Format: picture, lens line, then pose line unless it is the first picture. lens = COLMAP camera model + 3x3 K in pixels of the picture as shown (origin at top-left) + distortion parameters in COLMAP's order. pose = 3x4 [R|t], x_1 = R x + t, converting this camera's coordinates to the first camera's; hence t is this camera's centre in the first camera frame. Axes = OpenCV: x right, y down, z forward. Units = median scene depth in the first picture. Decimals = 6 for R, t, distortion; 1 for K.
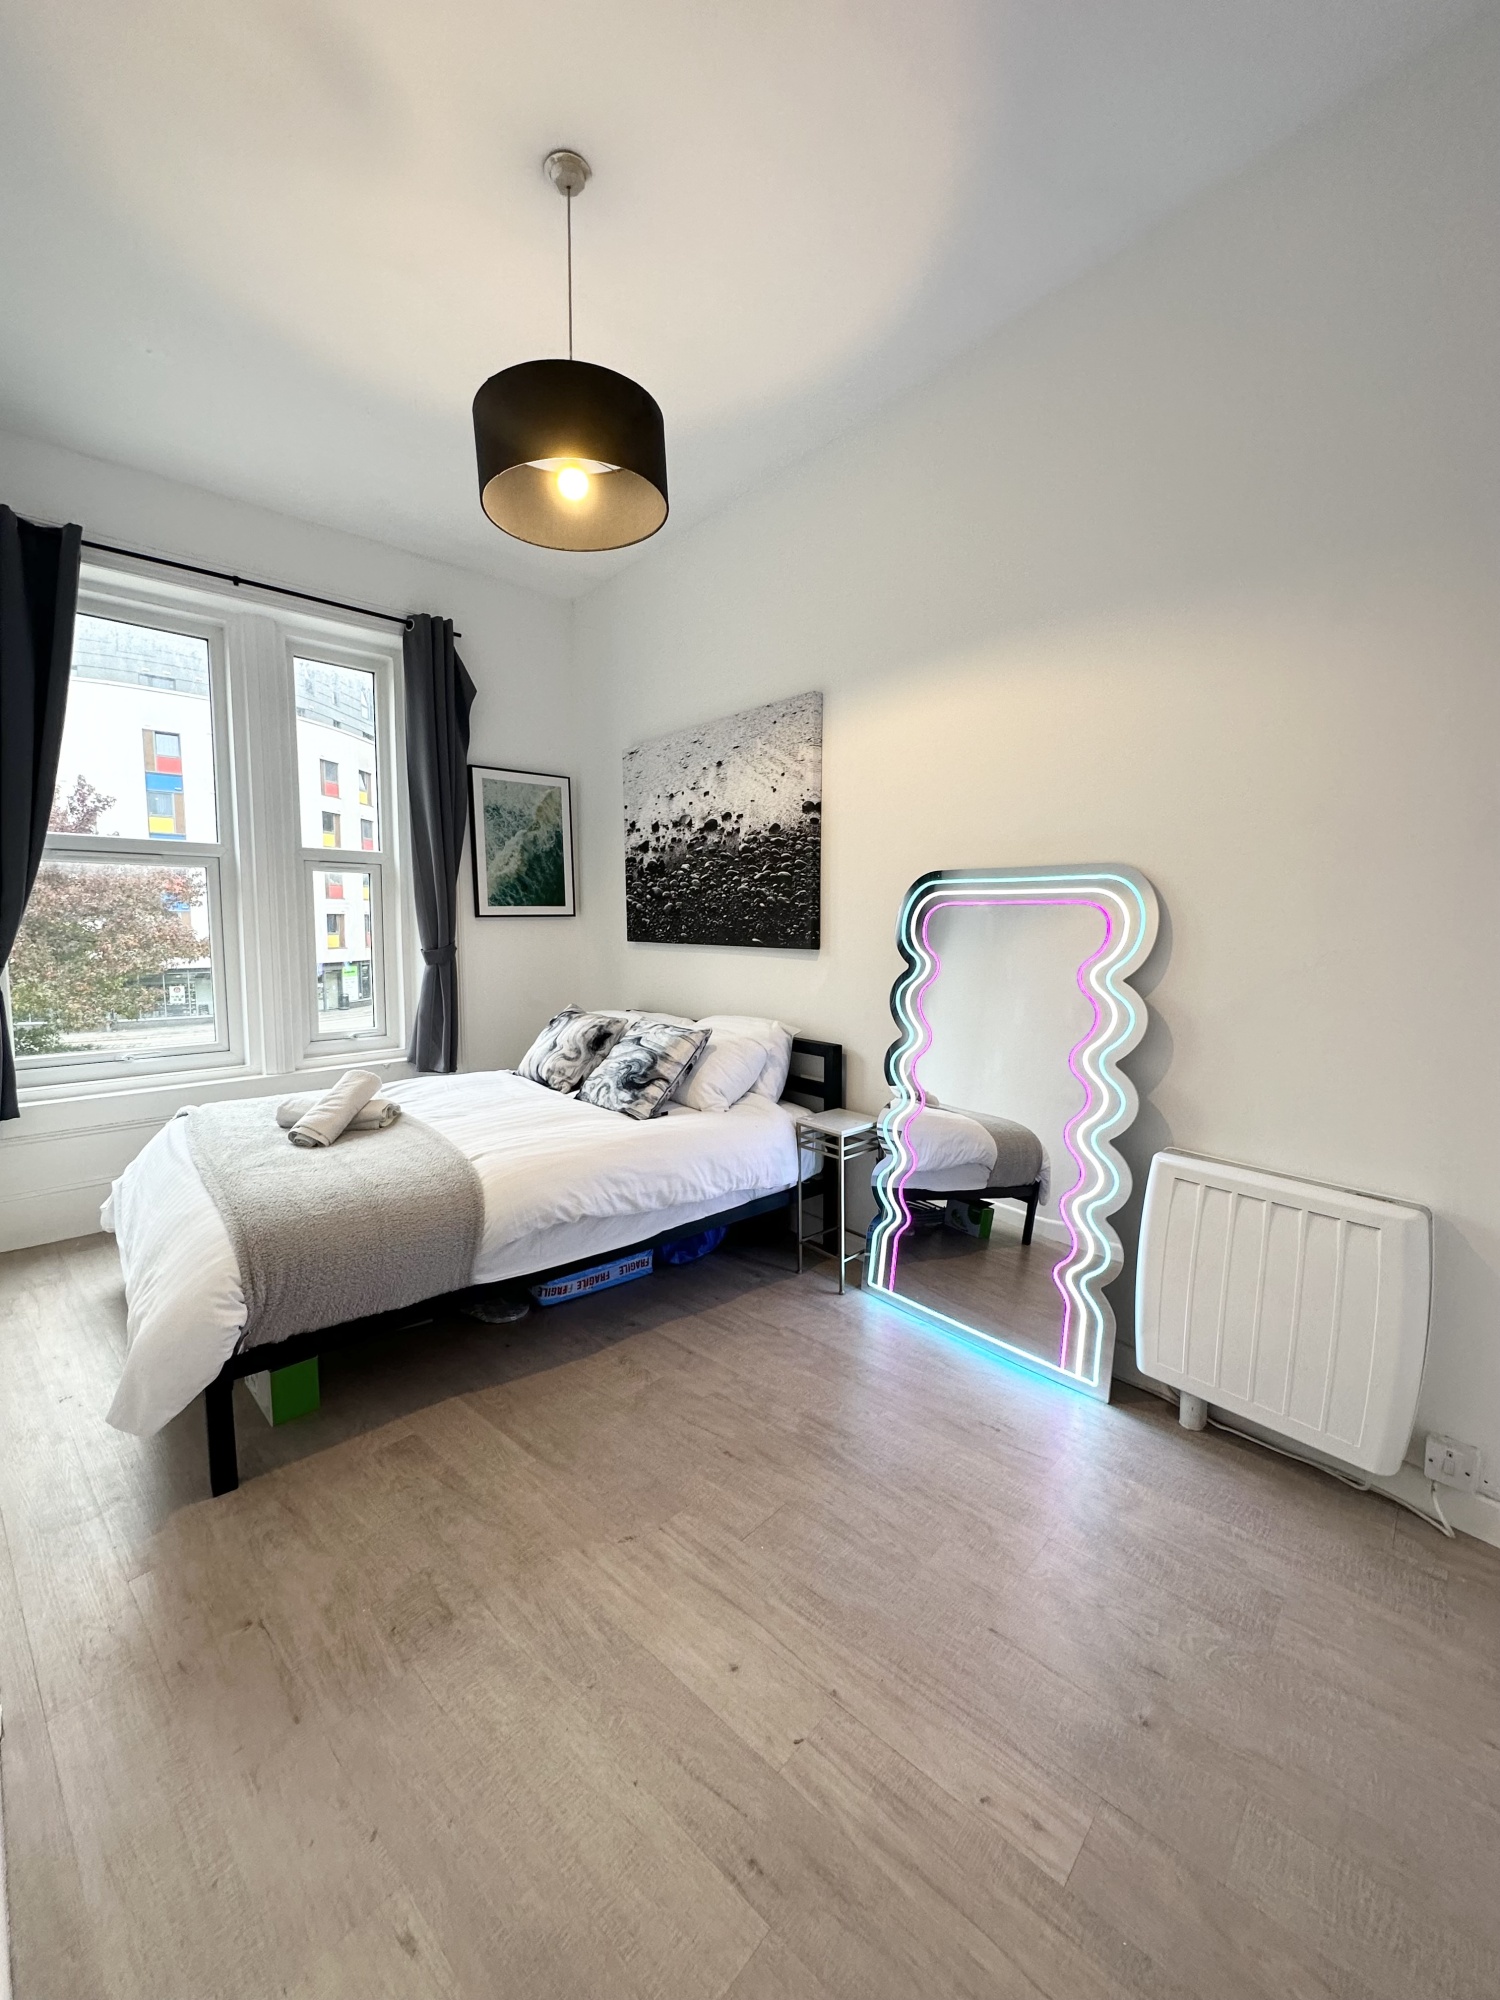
lens RADIAL K [[797.1, 0, 750.2], [0, 797.1, 1000.4], [0, 0, 1]] dist [-0.002642, 0.000634]
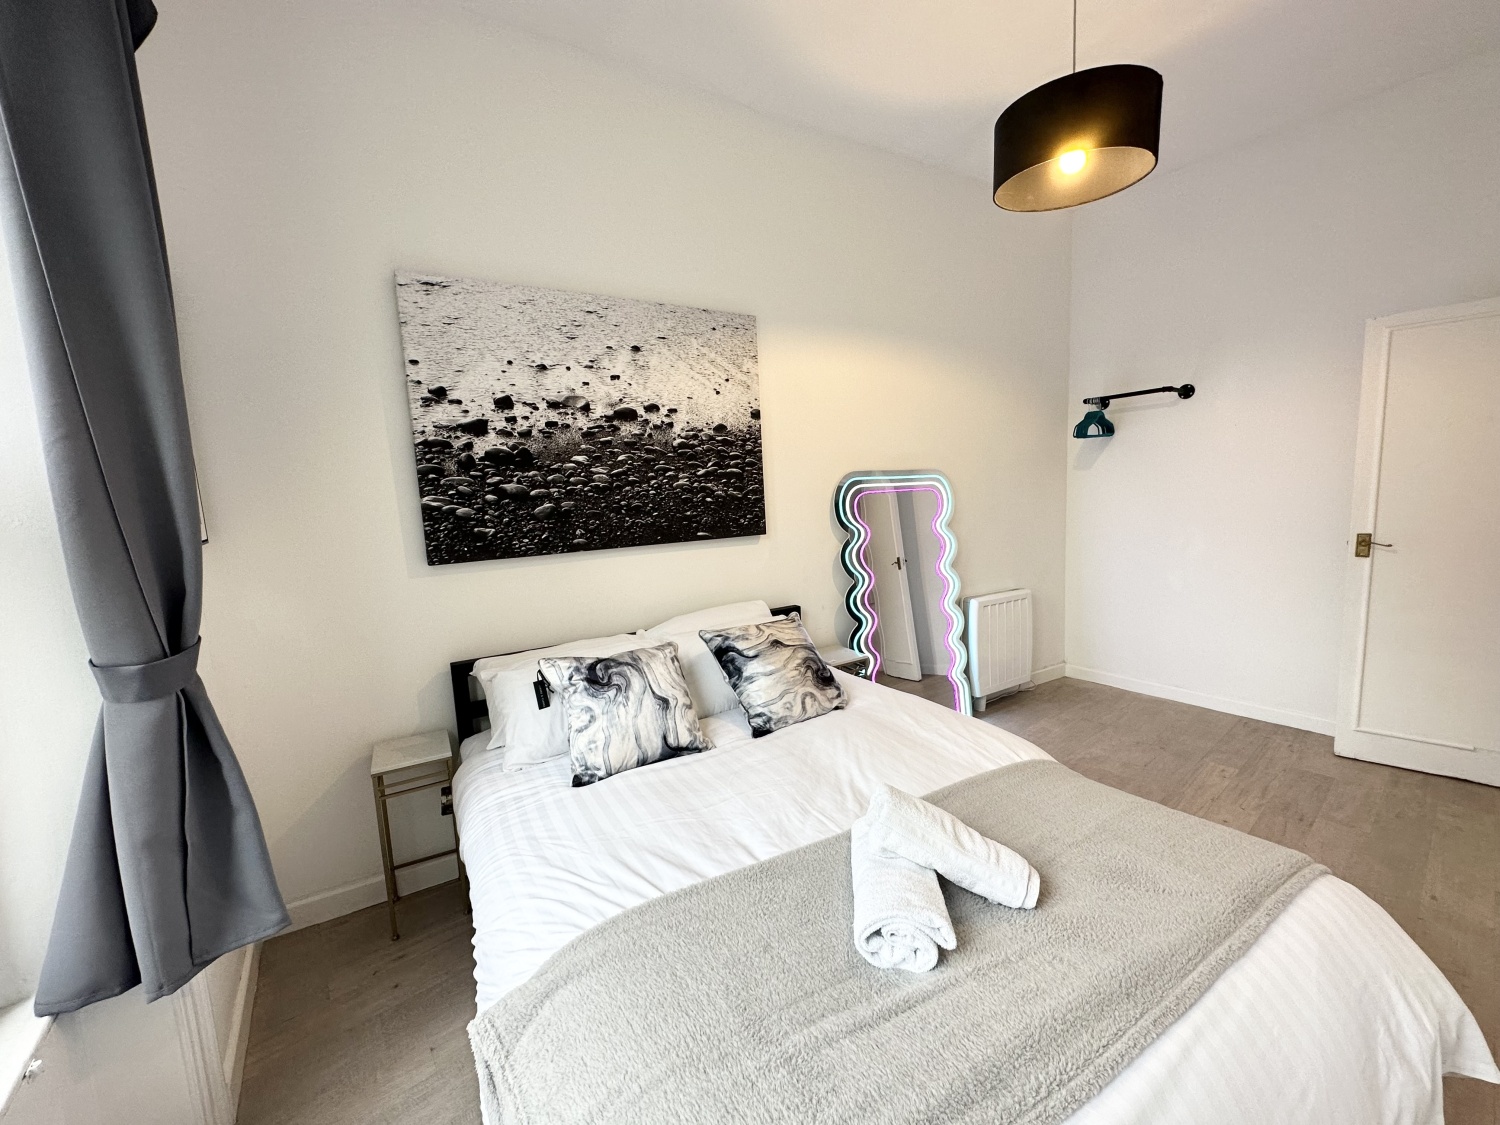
lens RADIAL K [[597.8, 0, 750.7], [0, 597.8, 562.1], [0, 0, 1]] dist [-0.002642, 0.000634]
pose [[0.148707, -0.133843, 0.979782, -0.833410], [0.144535, 0.983100, 0.112359, -0.130872], [-0.978262, 0.124905, 0.165539, 0.905260]]
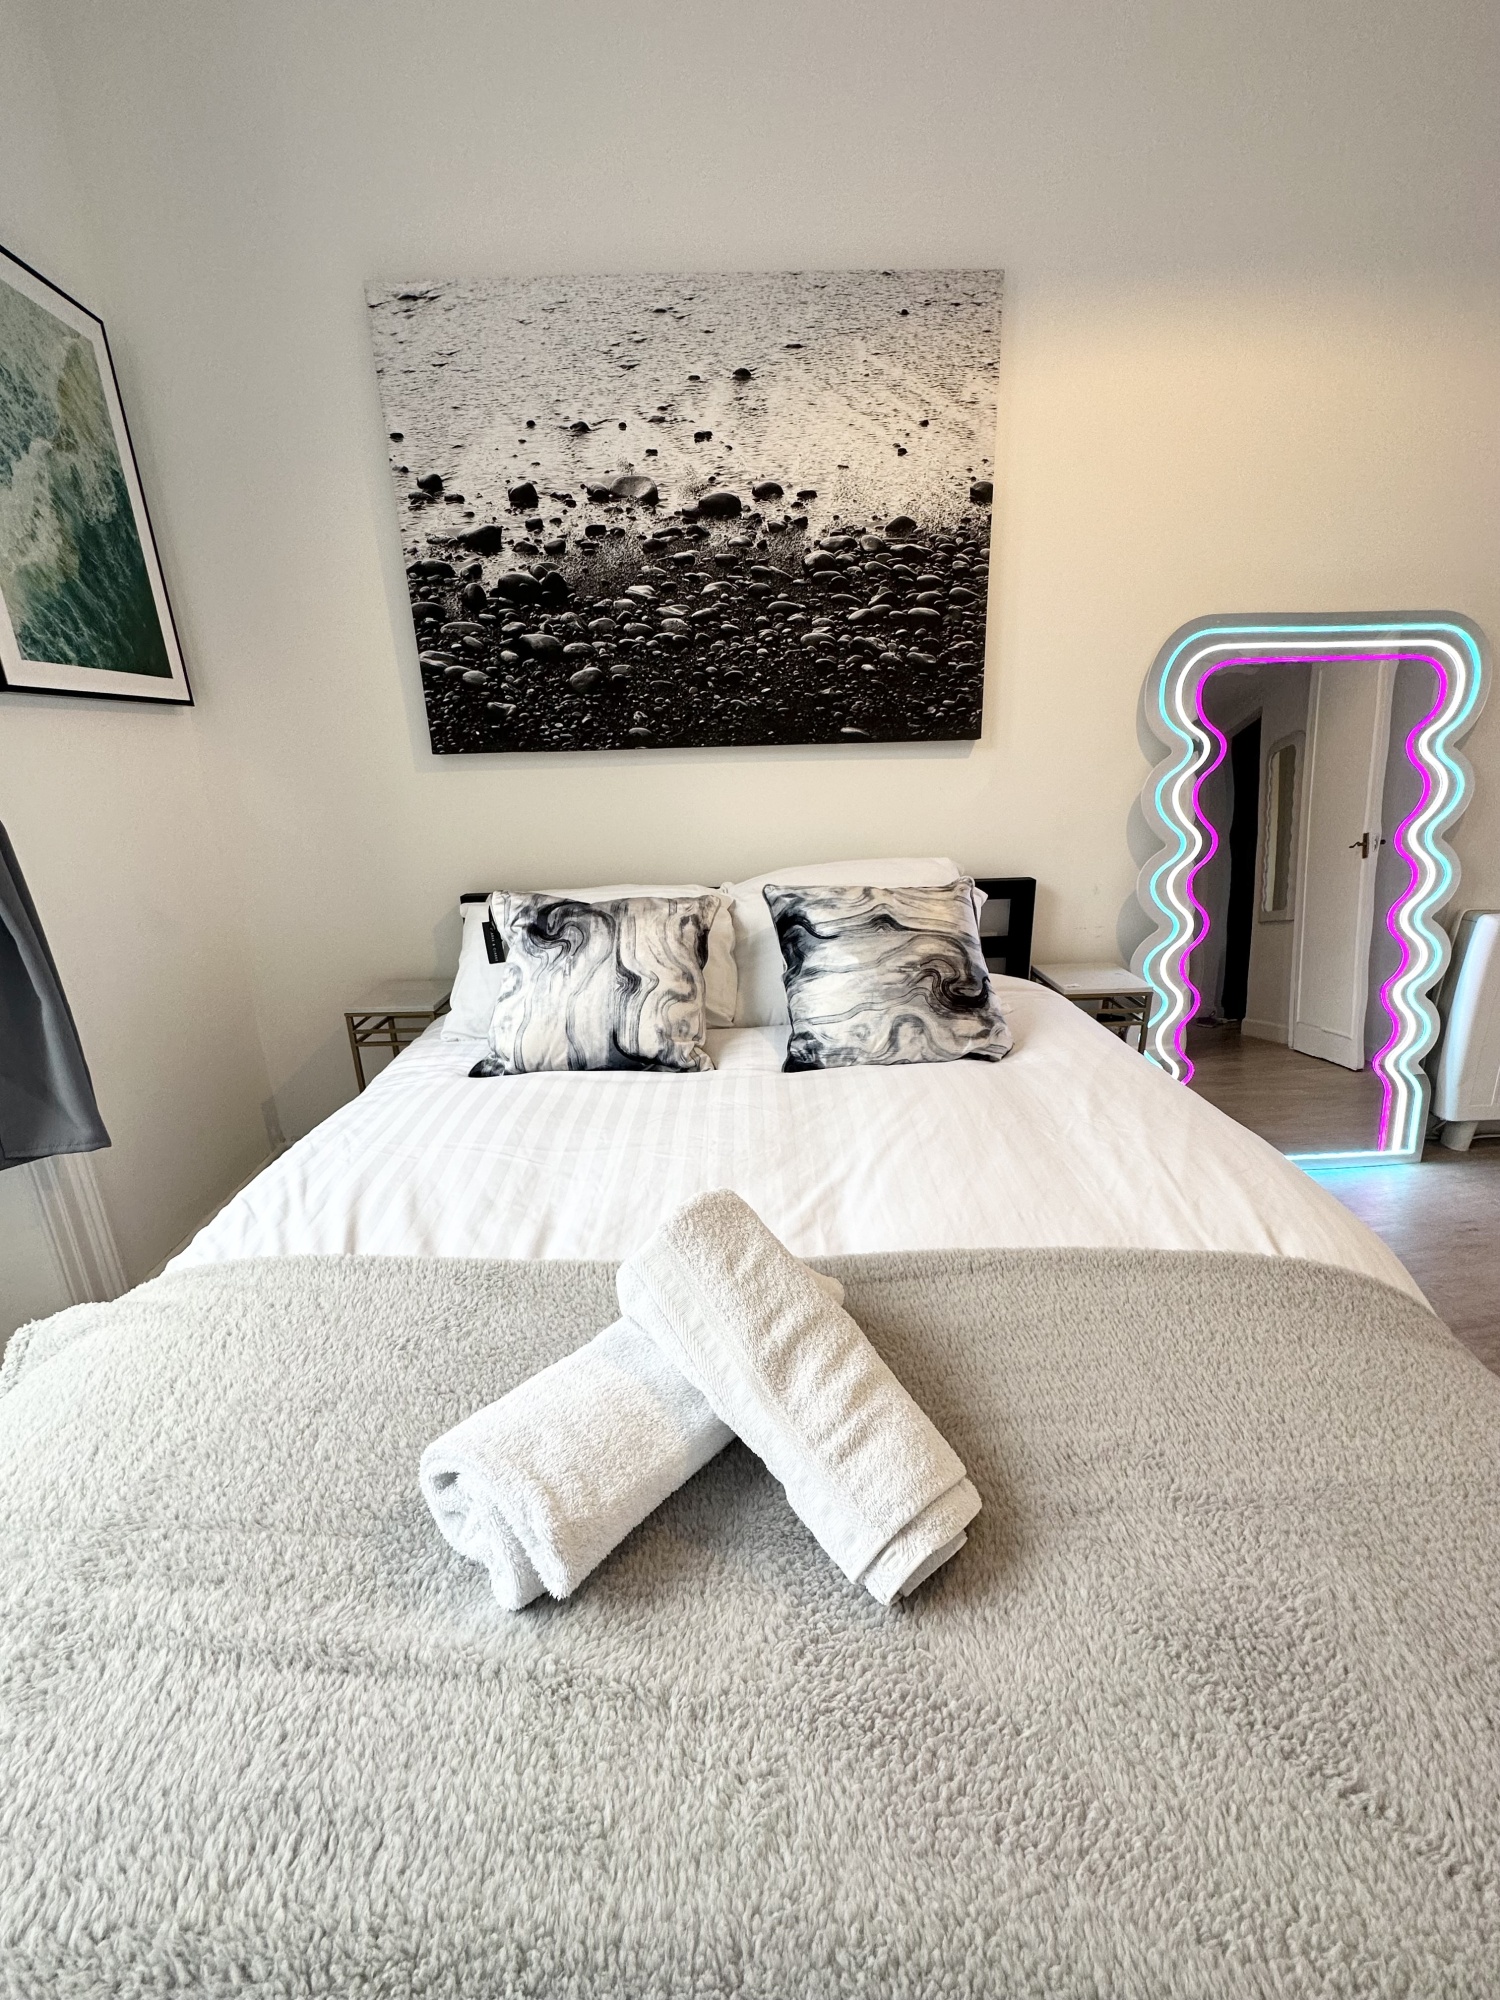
lens RADIAL K [[797.1, 0, 749.3], [0, 797.1, 1000.5], [0, 0, 1]] dist [-0.002642, 0.000634]
pose [[0.623721, -0.251418, 0.740109, -0.594263], [0.107500, 0.965452, 0.237373, -0.033484], [-0.774220, -0.068493, 0.629200, 0.742807]]
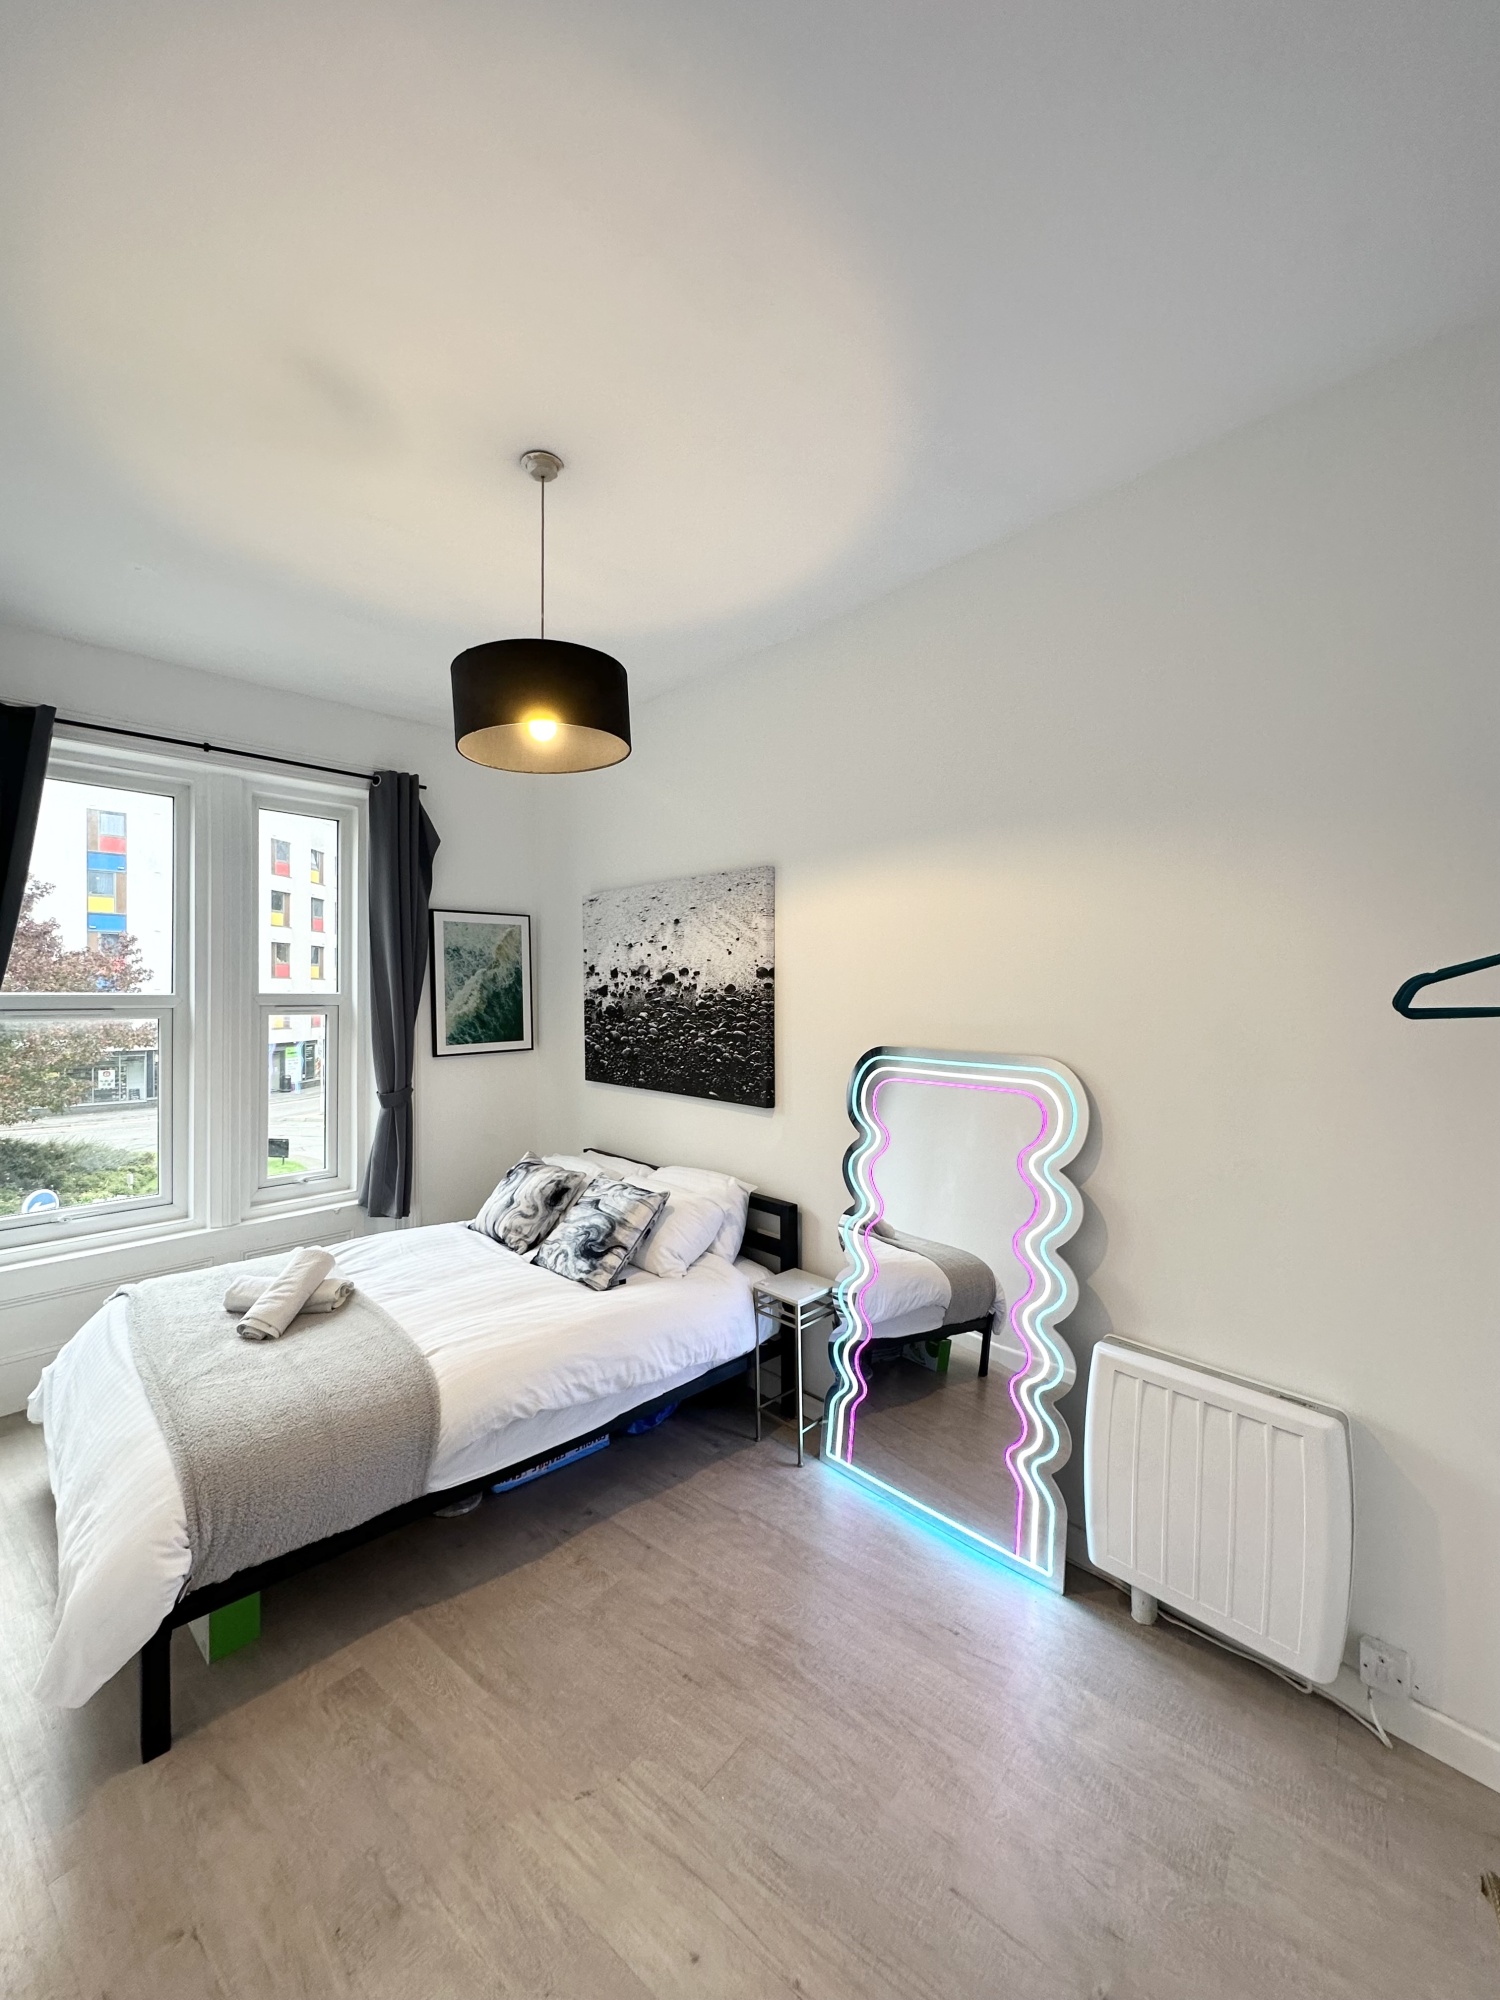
lens RADIAL K [[797.1, 0, 750.8], [0, 797.1, 999.6], [0, 0, 1]] dist [-0.002642, 0.000634]
pose [[0.998419, -0.003571, 0.056094, -0.000997], [0.008654, 0.995846, -0.090639, -0.114371], [-0.055538, 0.090981, 0.994303, -0.039004]]
